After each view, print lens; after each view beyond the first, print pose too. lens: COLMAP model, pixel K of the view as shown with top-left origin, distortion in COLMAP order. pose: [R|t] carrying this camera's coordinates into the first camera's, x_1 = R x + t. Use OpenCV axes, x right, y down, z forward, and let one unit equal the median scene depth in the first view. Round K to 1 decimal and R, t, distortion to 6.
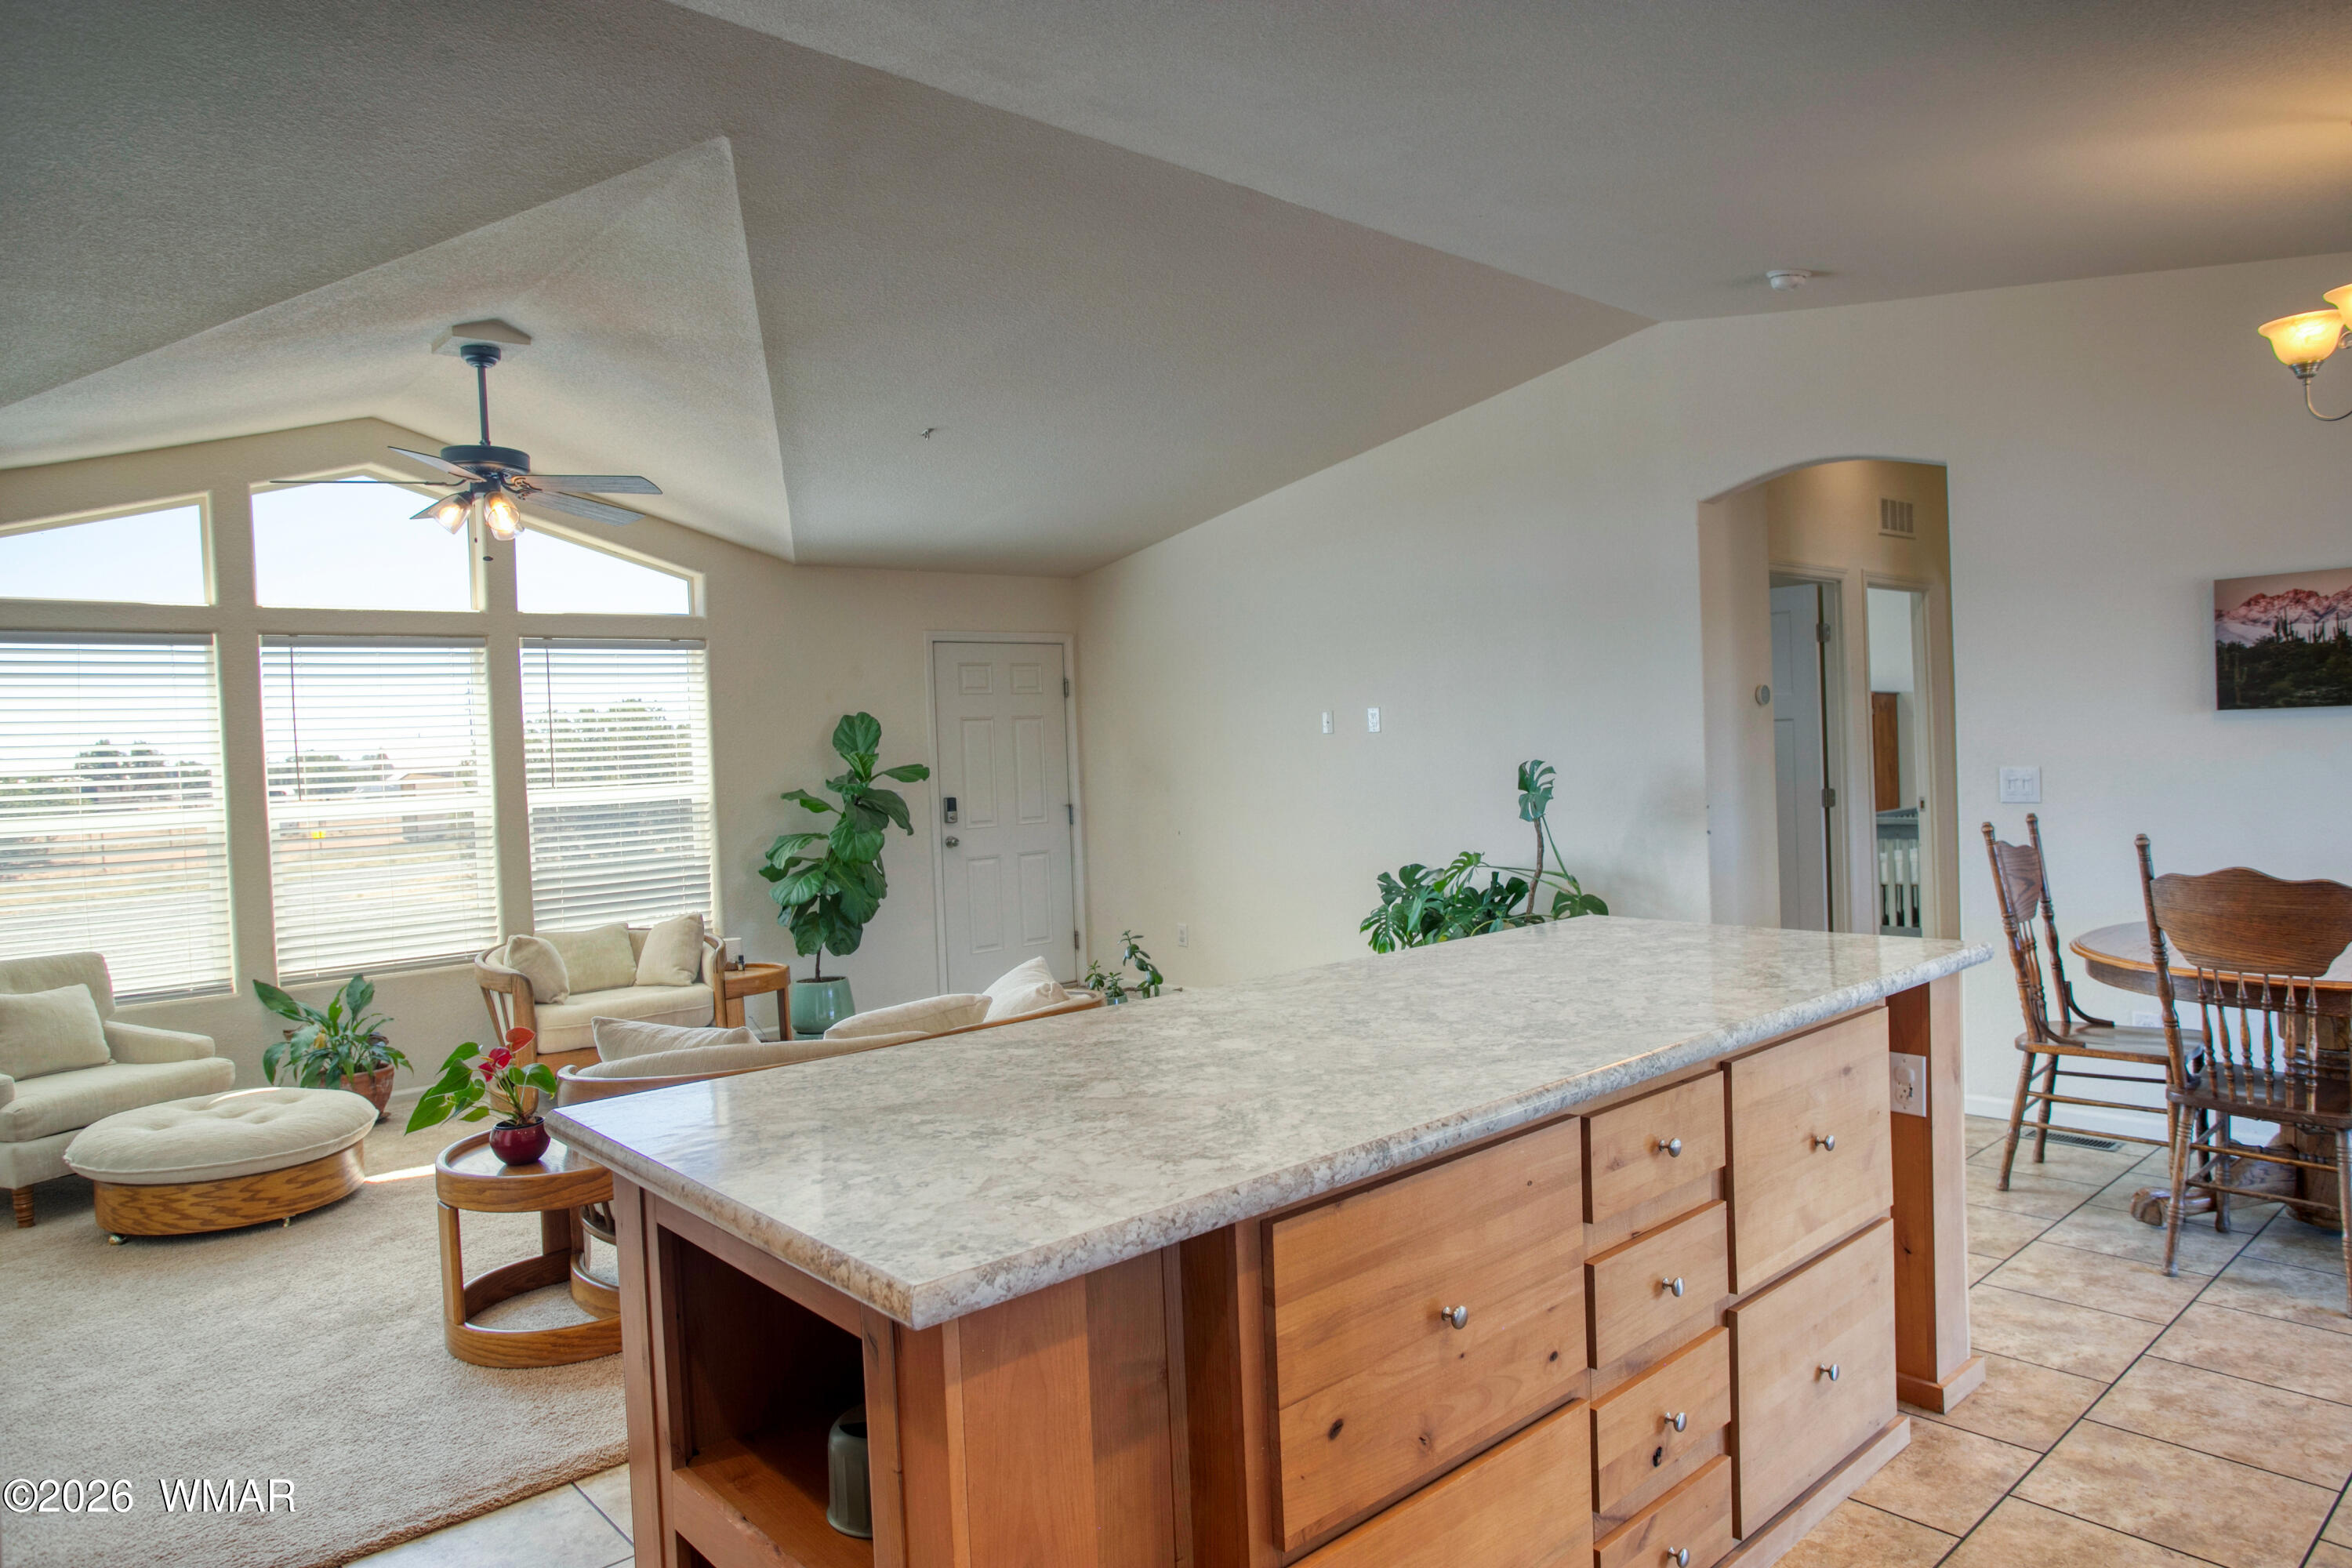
lens RADIAL K [[1503.7, 0, 1184.6], [0, 1503.7, 776.4], [0, 0, 1]] dist [-0.047658, 0.031748]
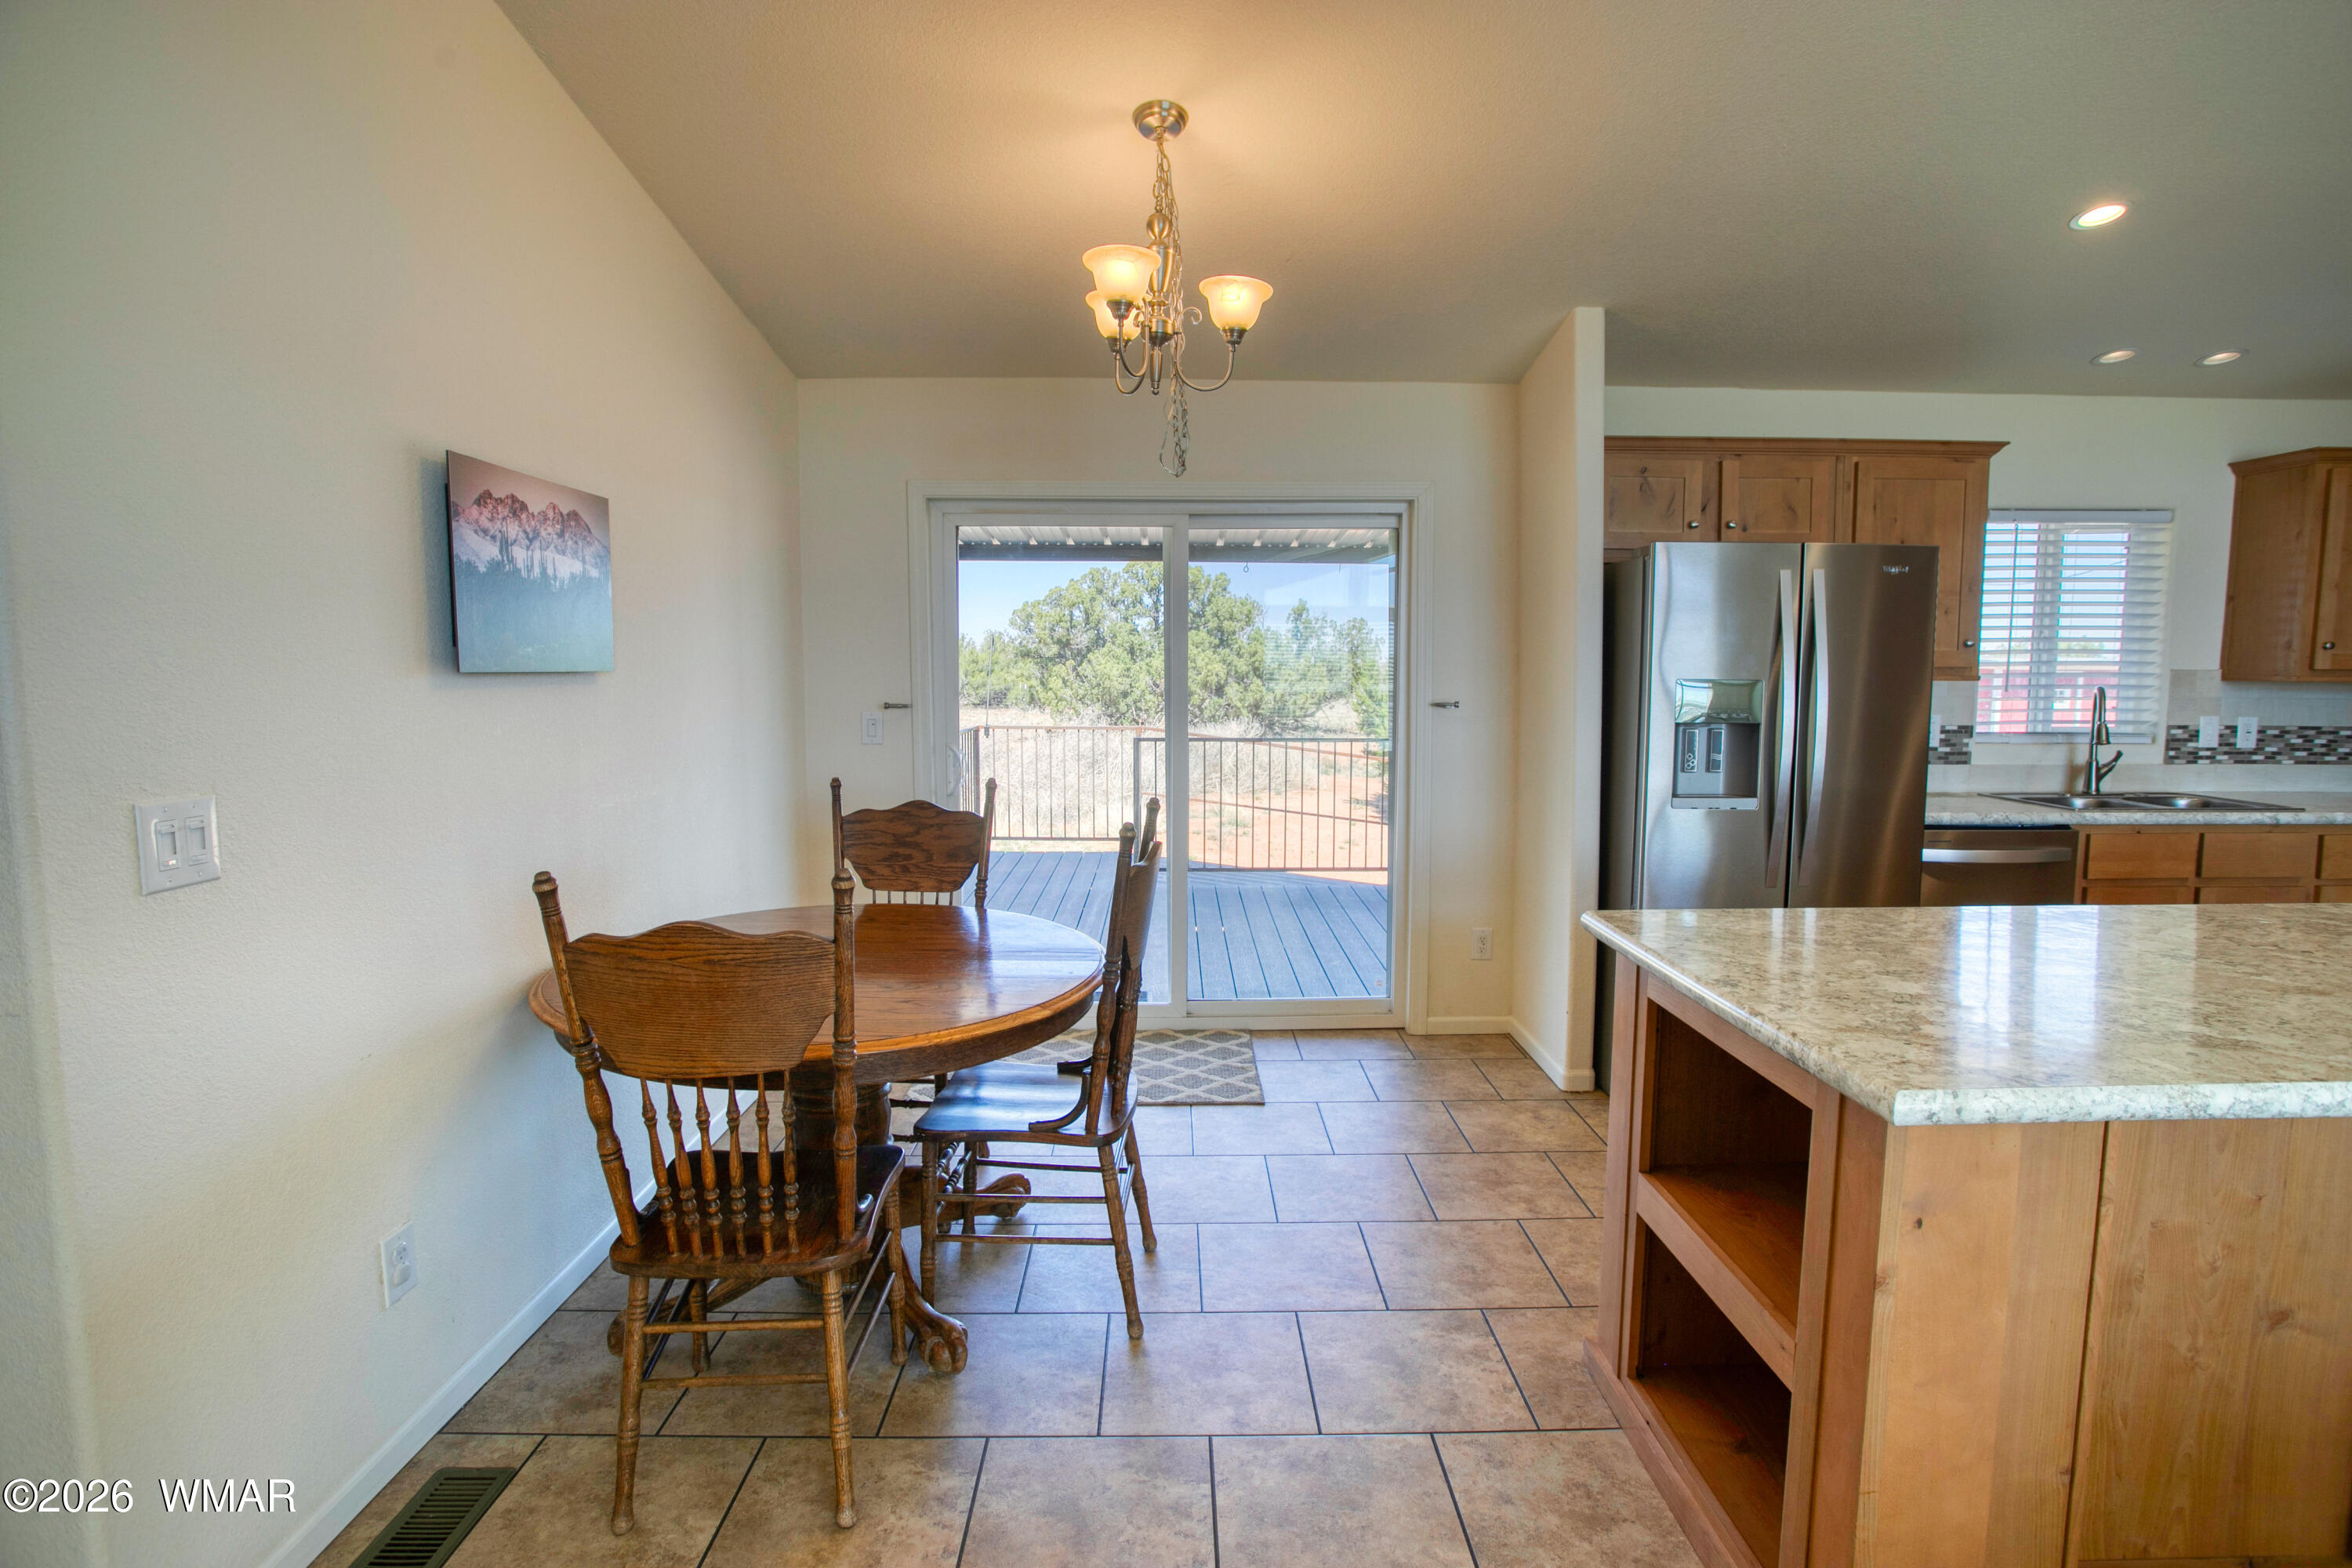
lens RADIAL K [[1148.5, 0, 1180.5], [0, 1148.5, 774.5], [0, 0, 1]] dist [-0.069022, 0.026081]
pose [[-0.748673, -0.022377, 0.662561, 0.134599], [0.045274, 0.995371, 0.084774, -0.021548], [-0.661391, 0.093465, -0.744195, 0.860070]]
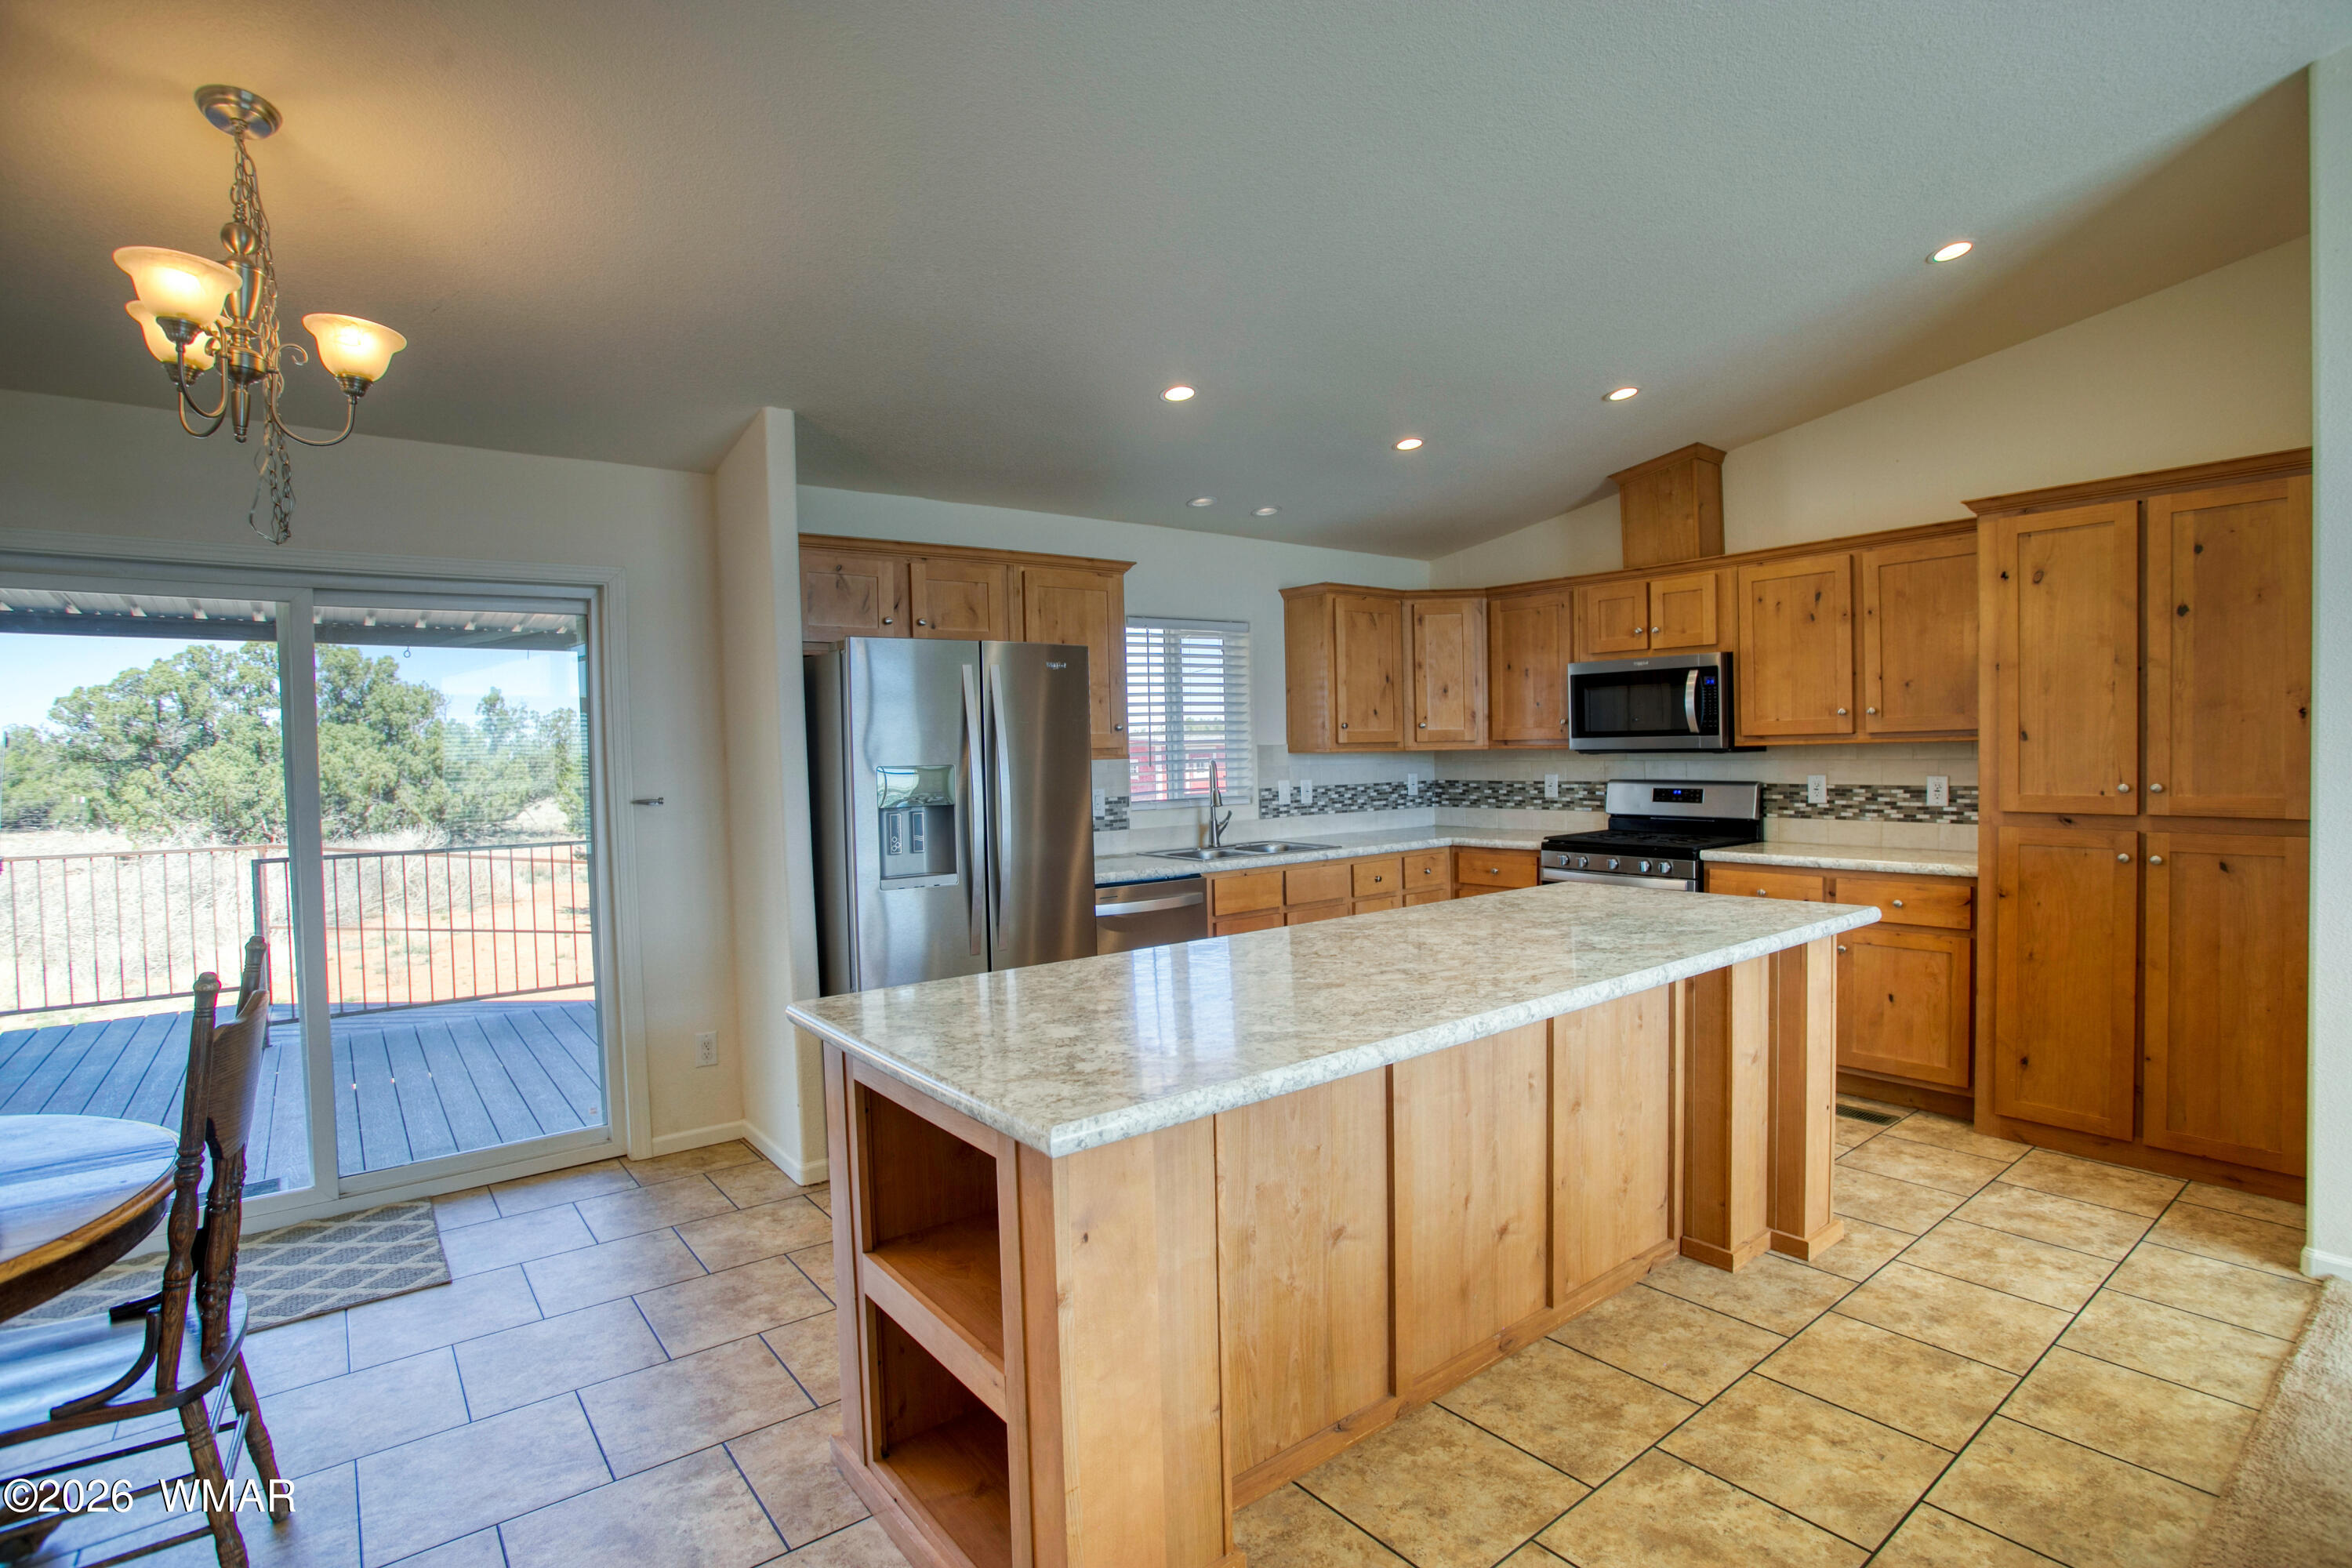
lens RADIAL K [[1148.5, 0, 1184.2], [0, 1148.5, 777.2], [0, 0, 1]] dist [-0.069022, 0.026081]
pose [[-0.995413, 0.060930, 0.073758, 0.121564], [0.064516, 0.996797, 0.047262, -0.022262], [-0.070642, 0.051804, -0.996156, 0.856601]]
